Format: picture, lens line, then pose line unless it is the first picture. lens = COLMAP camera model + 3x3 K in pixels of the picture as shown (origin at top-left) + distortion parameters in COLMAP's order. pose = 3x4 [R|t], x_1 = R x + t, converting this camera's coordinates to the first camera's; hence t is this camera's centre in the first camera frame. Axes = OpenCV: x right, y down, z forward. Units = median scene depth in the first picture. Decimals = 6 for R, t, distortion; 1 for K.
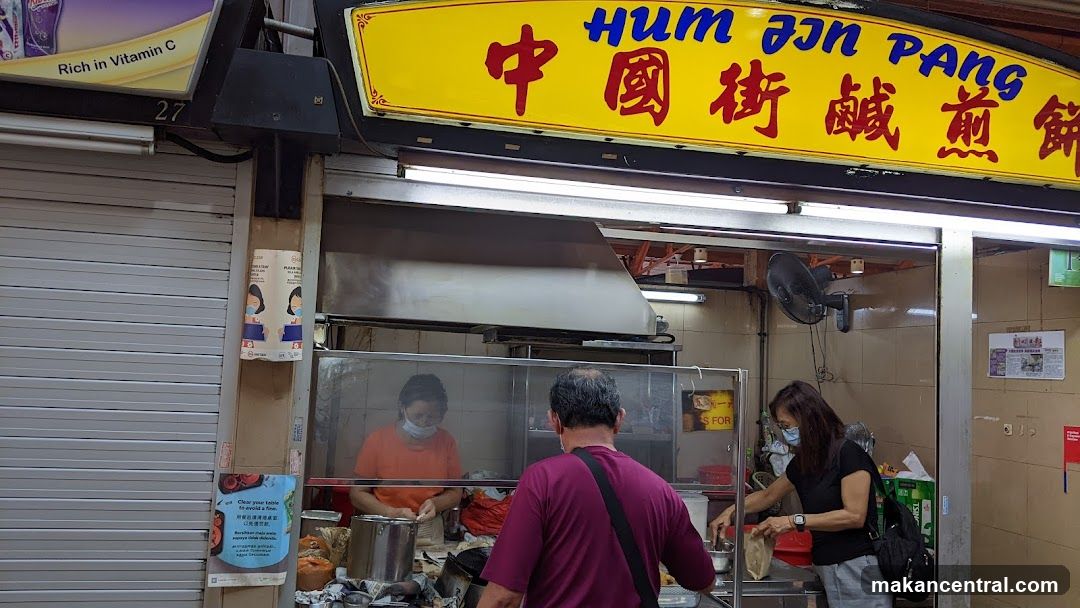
lens RADIAL K [[899.0, 0, 540.0], [0, 899.0, 304.0], [0, 0, 1]] dist [0.111640, -0.212922]
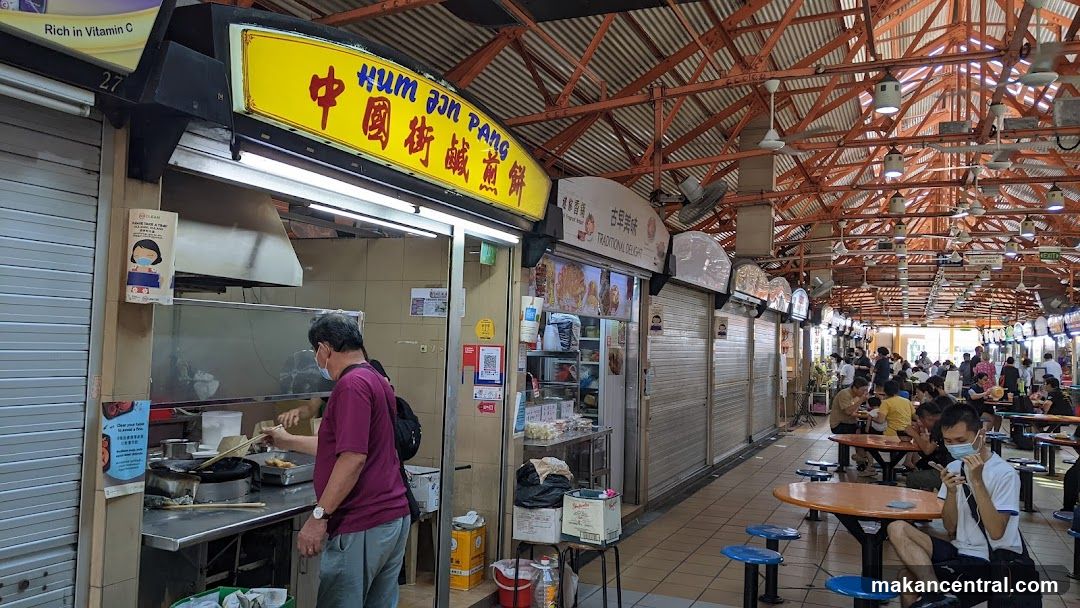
lens RADIAL K [[899.0, 0, 540.0], [0, 899.0, 304.0], [0, 0, 1]] dist [0.111640, -0.212922]
pose [[0.576426, 0.012107, 0.817060, -0.916750], [-0.072718, 0.996683, 0.036533, -0.017107], [-0.813908, -0.080473, 0.575394, -0.087528]]
